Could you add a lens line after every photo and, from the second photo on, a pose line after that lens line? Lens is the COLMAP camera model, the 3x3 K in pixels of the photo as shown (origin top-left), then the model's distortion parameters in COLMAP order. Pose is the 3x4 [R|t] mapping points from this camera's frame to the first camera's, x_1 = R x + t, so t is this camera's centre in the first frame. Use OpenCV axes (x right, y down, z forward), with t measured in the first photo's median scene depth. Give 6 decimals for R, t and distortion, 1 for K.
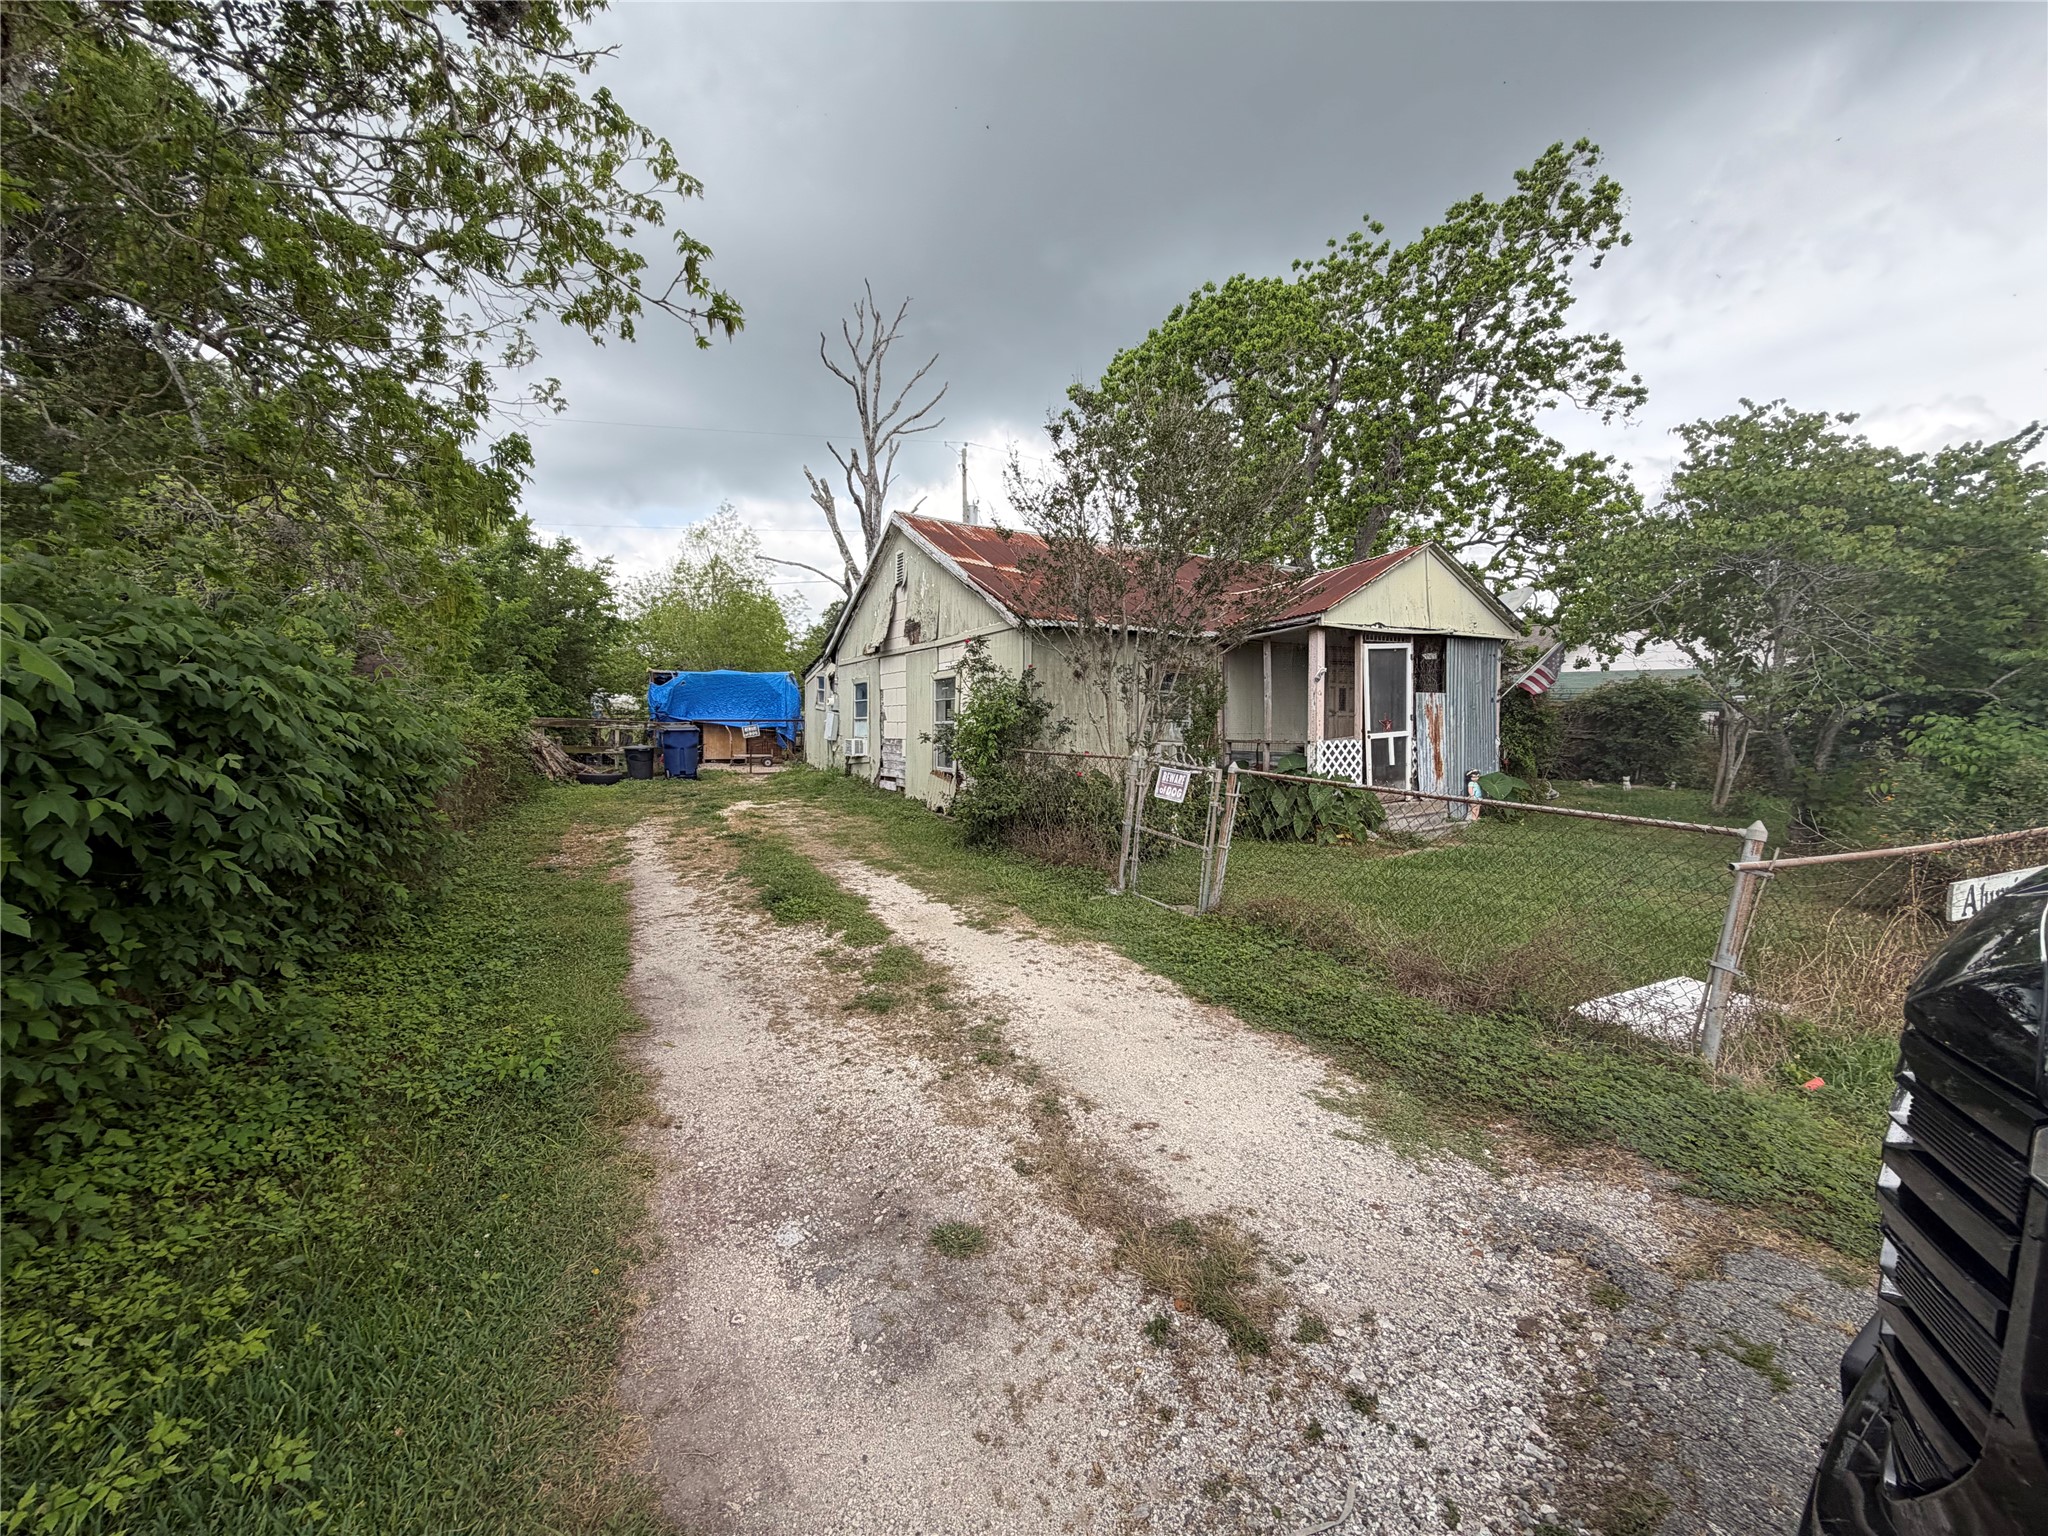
lens RADIAL K [[821.6, 0, 1019.3], [0, 821.6, 759.6], [0, 0, 1]] dist [-0.000070, 0.000273]
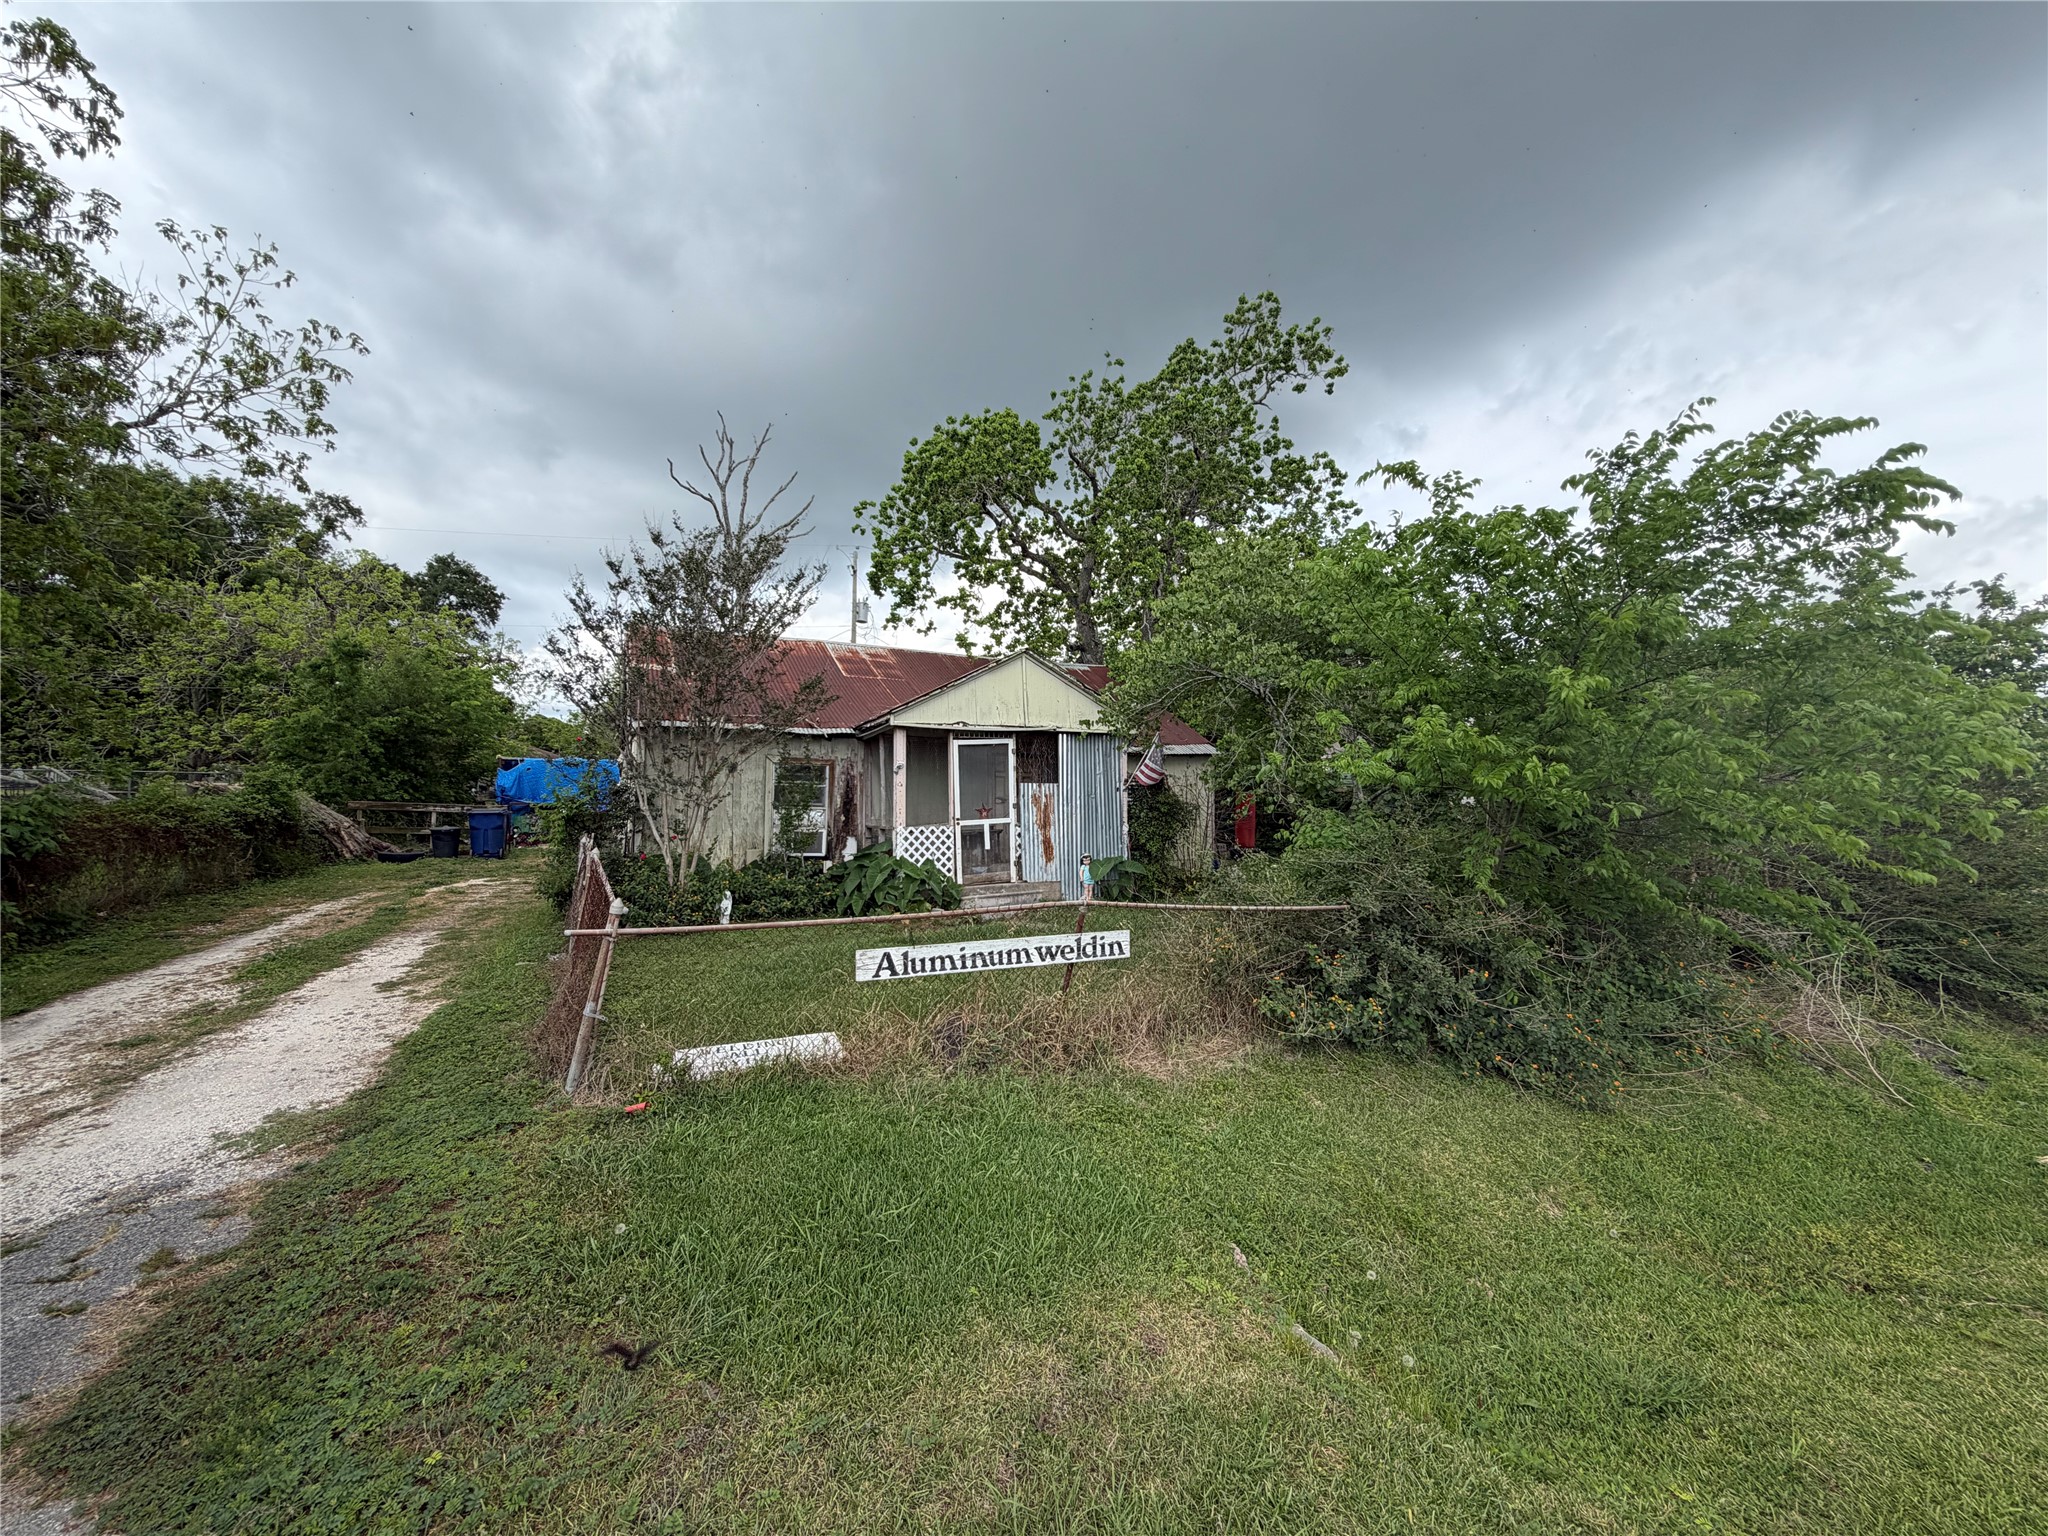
lens RADIAL K [[821.6, 0, 1020.8], [0, 821.6, 760.6], [0, 0, 1]] dist [-0.000070, 0.000273]
pose [[0.999156, 0.000416, -0.041077, 0.520878], [-0.004292, 0.995533, -0.094321, -0.007901], [0.040854, 0.094417, 0.994694, -0.098980]]
